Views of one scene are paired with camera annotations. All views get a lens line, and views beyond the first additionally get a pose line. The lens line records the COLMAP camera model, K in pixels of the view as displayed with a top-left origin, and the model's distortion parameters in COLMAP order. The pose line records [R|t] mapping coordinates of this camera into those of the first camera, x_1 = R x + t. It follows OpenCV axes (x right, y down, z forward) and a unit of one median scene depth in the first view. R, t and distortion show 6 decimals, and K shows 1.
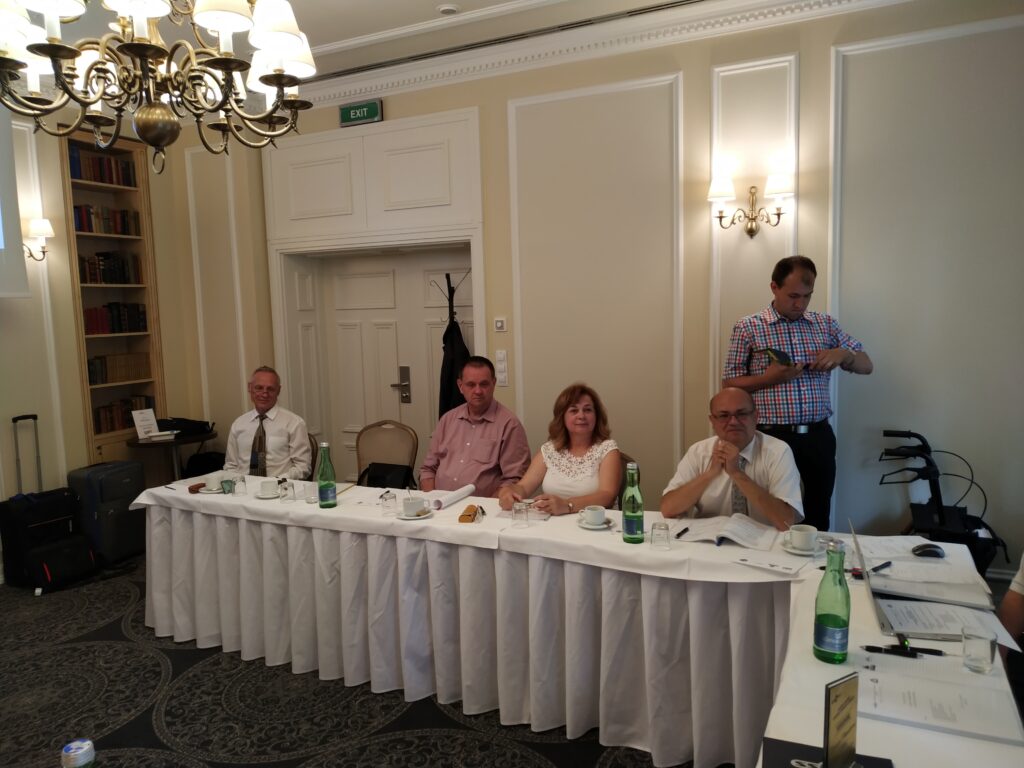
lens RADIAL K [[742.3, 0, 512.0], [0, 742.3, 384.0], [0, 0, 1]] dist [-0.002218, -0.008945]
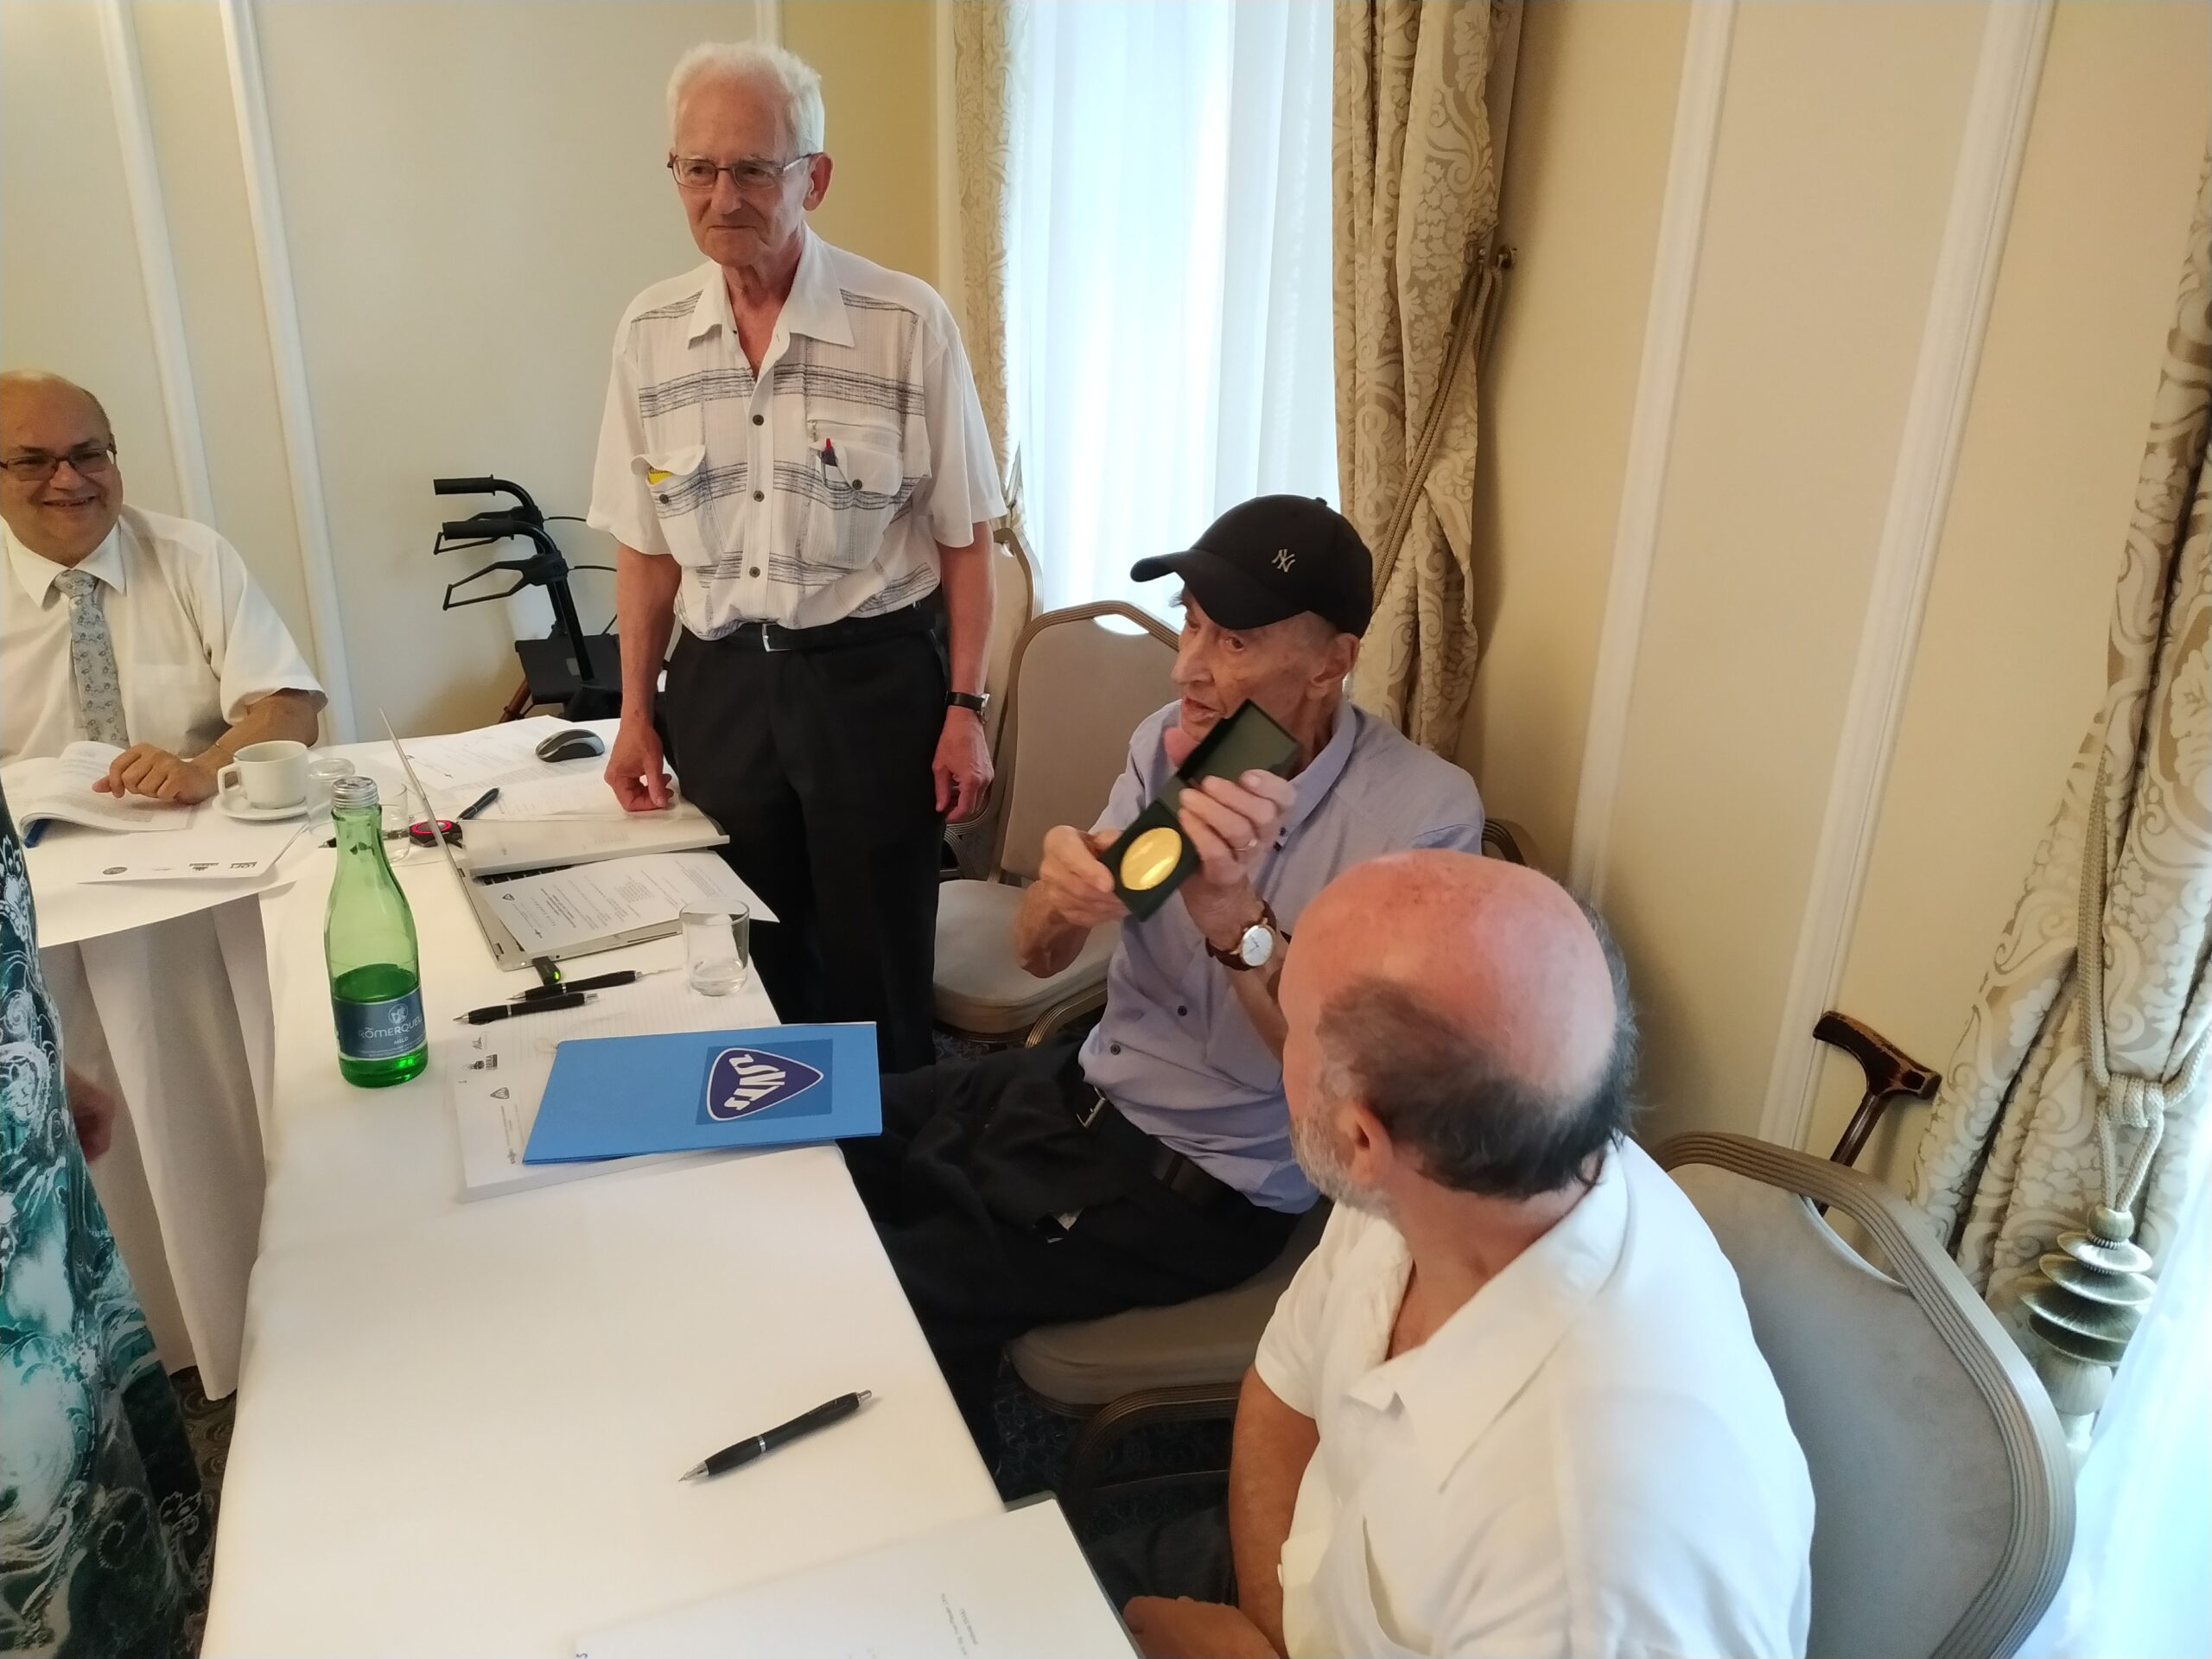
lens RADIAL K [[1603.5, 0, 1106.0], [0, 1603.5, 829.5], [0, 0, 1]] dist [-0.002218, -0.008945]
pose [[0.655651, -0.233086, 0.718187, 0.064530], [0.034820, 0.959482, 0.279609, 0.014957], [-0.754261, -0.158318, 0.637202, 0.125007]]
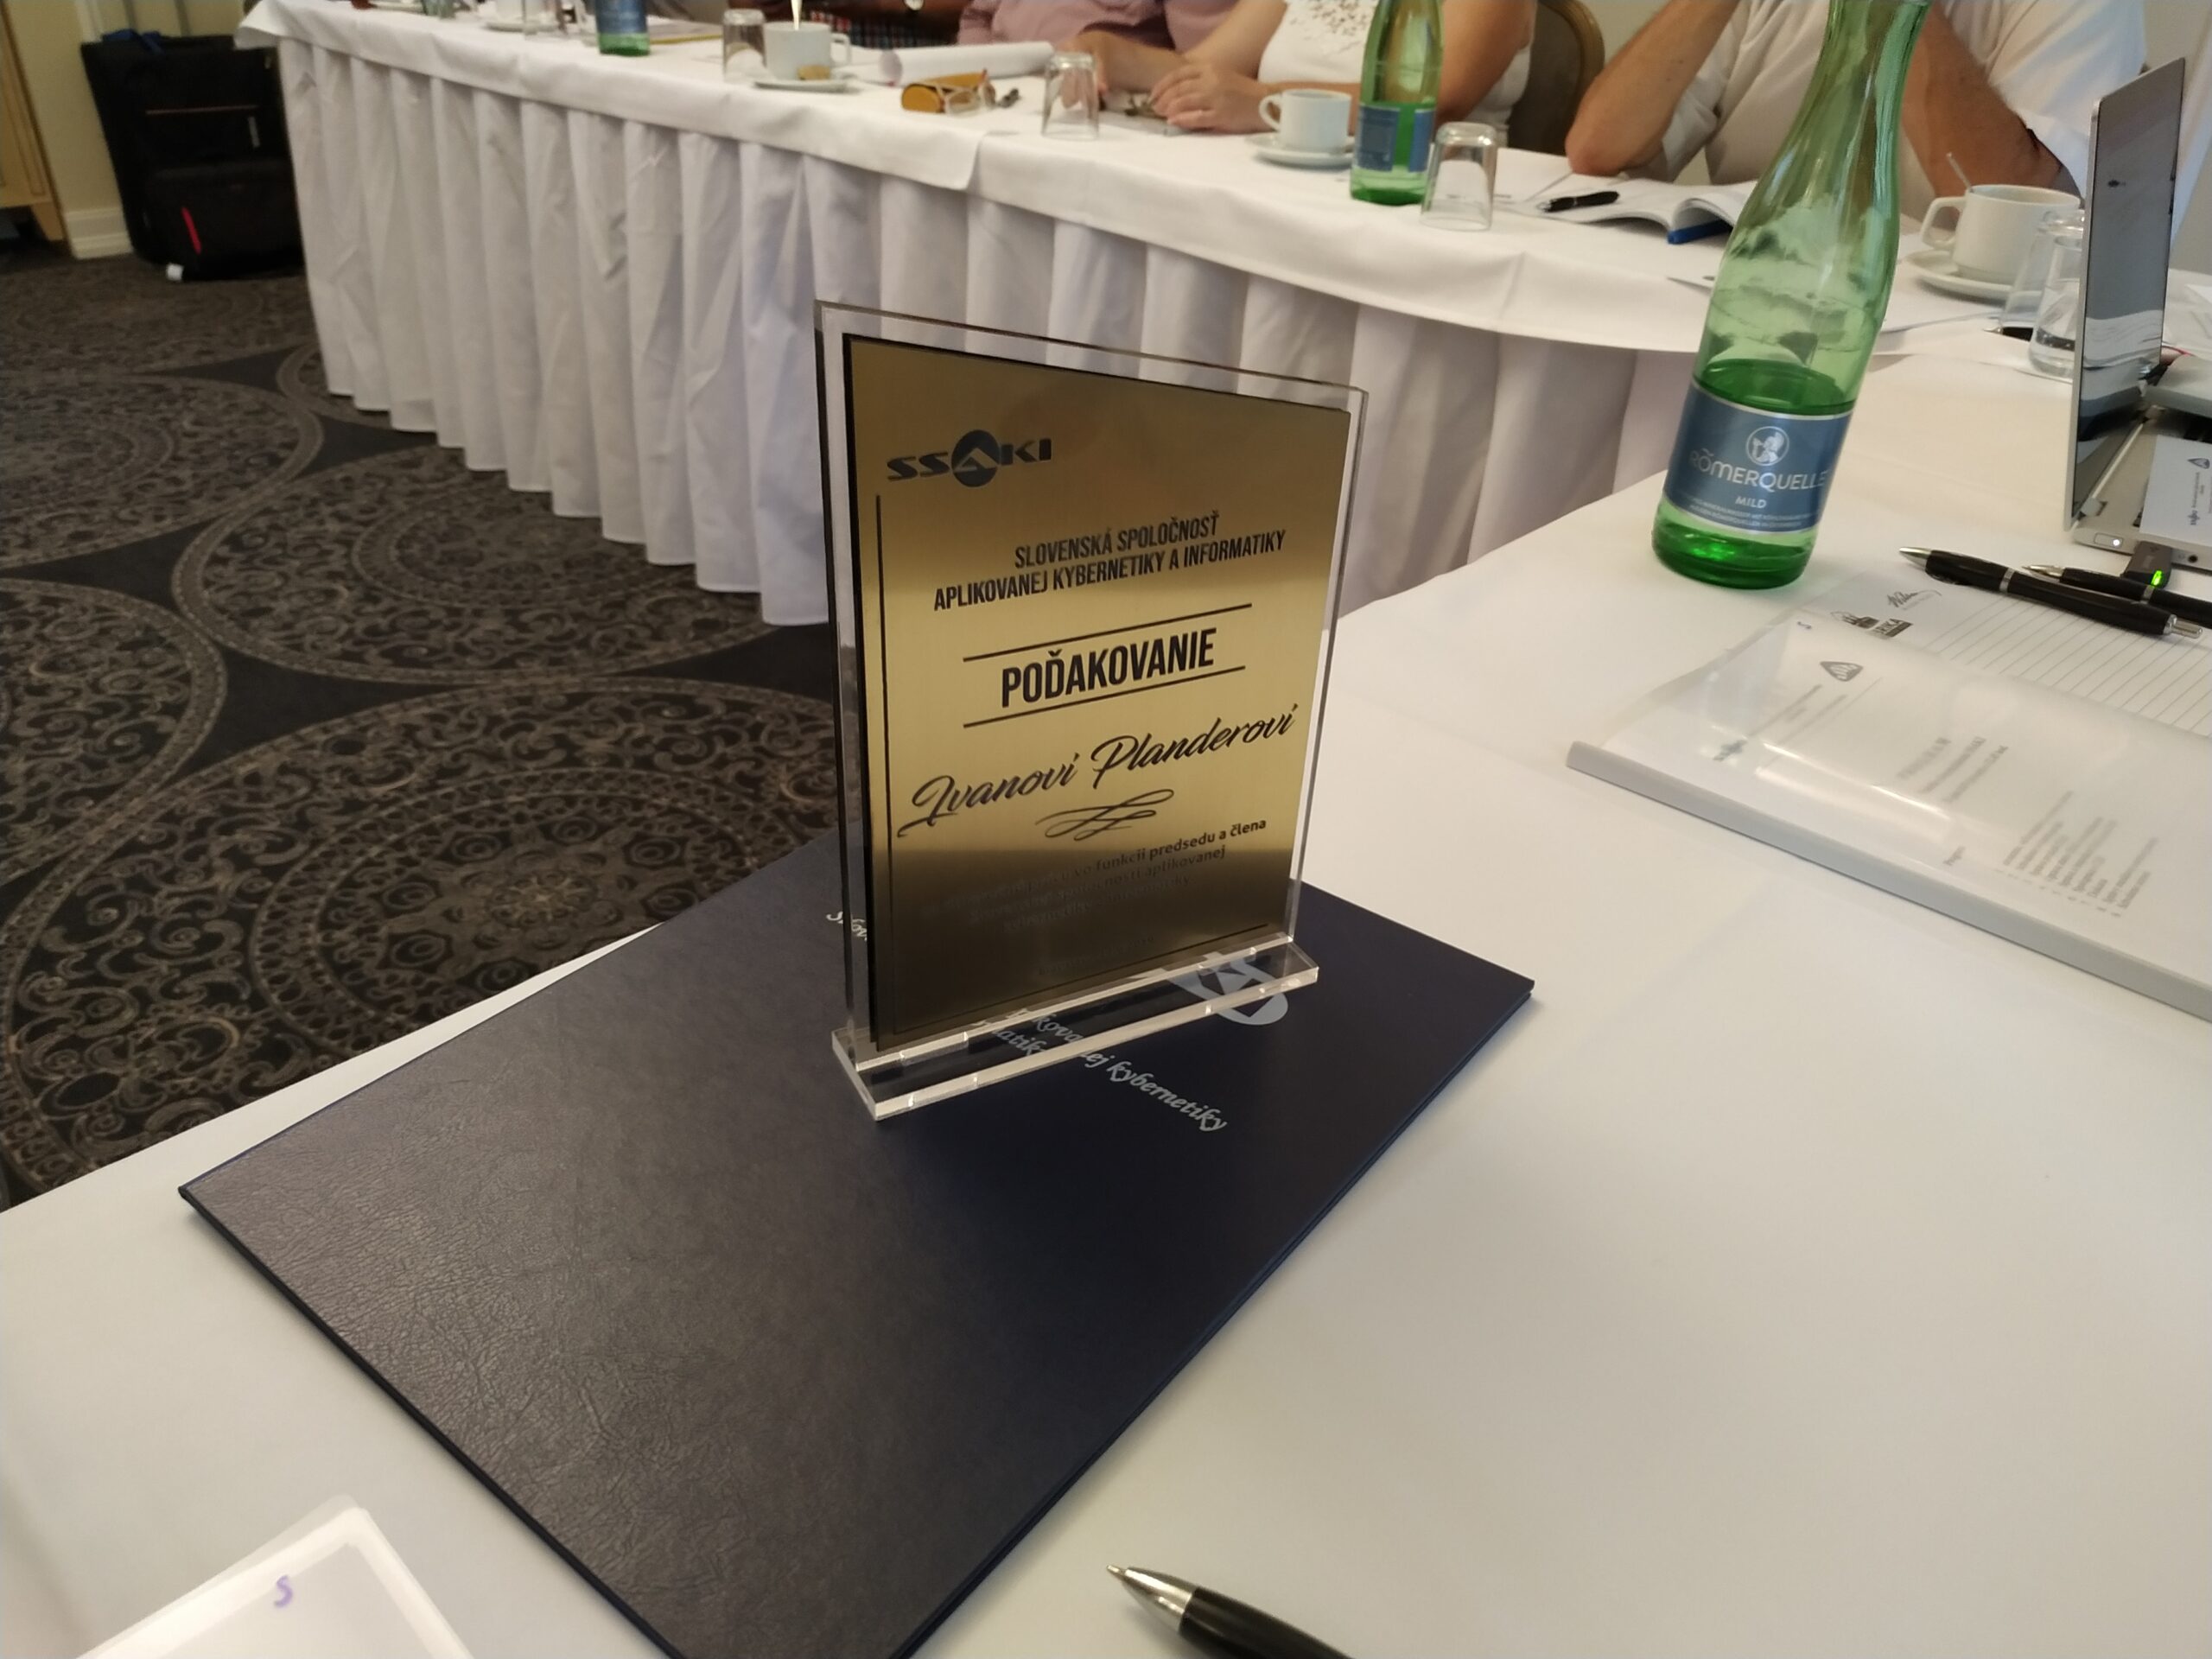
lens RADIAL K [[1603.5, 0, 1106.0], [0, 1603.5, 829.5], [0, 0, 1]] dist [-0.002218, -0.008945]
pose [[0.948806, 0.217312, -0.229224, 0.248367], [-0.098668, 0.893309, 0.438479, 0.164603], [0.300054, -0.393414, 0.869018, 0.338772]]
